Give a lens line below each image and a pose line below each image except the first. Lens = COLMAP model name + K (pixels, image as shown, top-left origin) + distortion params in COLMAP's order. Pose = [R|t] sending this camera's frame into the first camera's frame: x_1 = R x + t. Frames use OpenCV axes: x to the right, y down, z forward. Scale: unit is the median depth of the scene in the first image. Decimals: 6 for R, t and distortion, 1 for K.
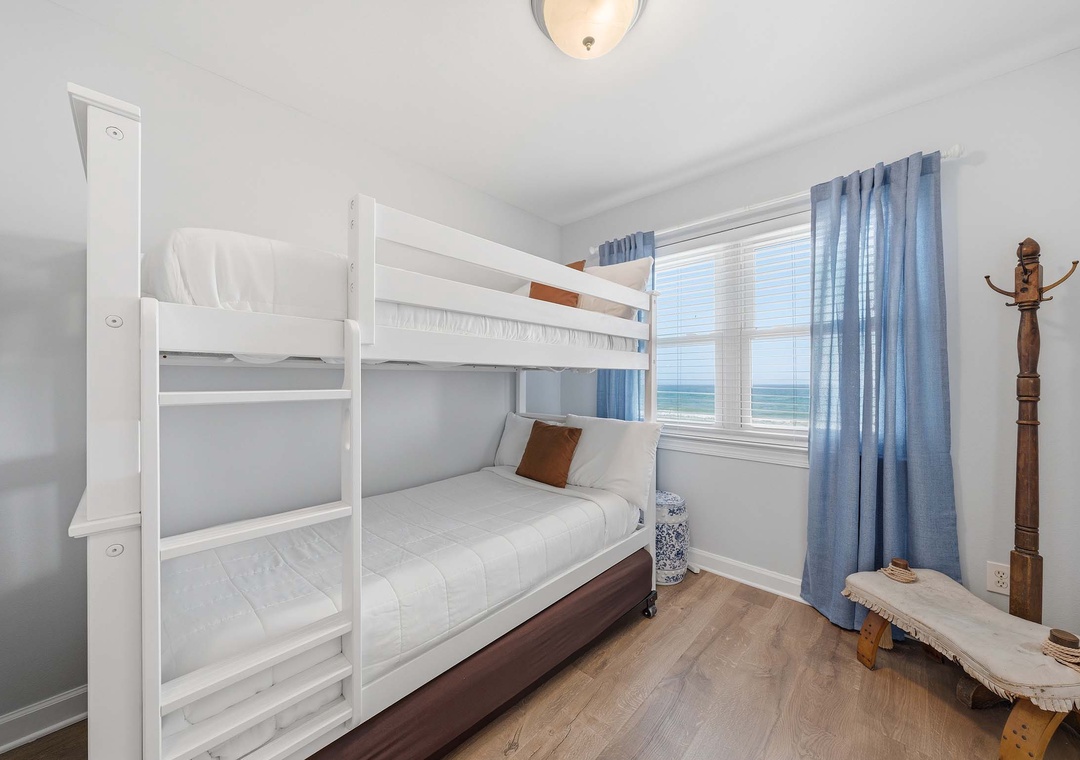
lens RADIAL K [[392.3, 0, 547.8], [0, 392.3, 375.9], [0, 0, 1]] dist [0.000489, -0.000305]
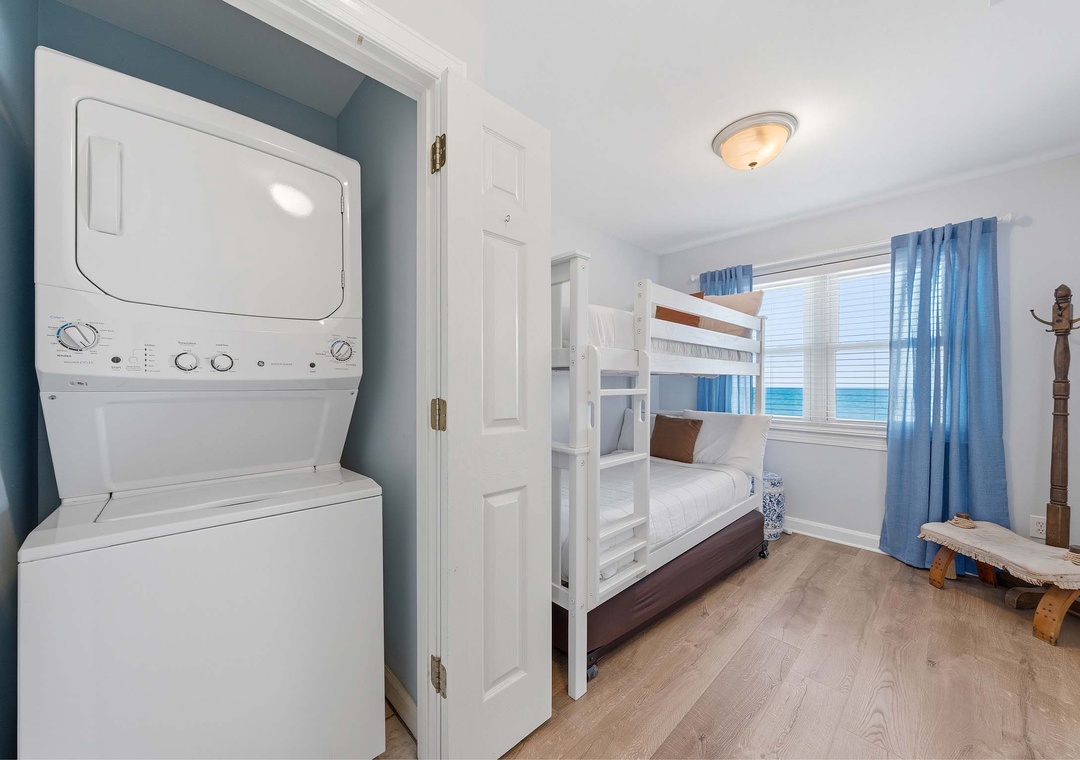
lens RADIAL K [[396.2, 0, 544.5], [0, 396.2, 380.9], [0, 0, 1]] dist [-0.000450, 0.000233]
pose [[0.997920, 0.001983, -0.064430, -0.440360], [-0.001470, 0.999967, 0.008001, -0.008199], [0.064443, -0.007890, 0.997890, -0.440294]]
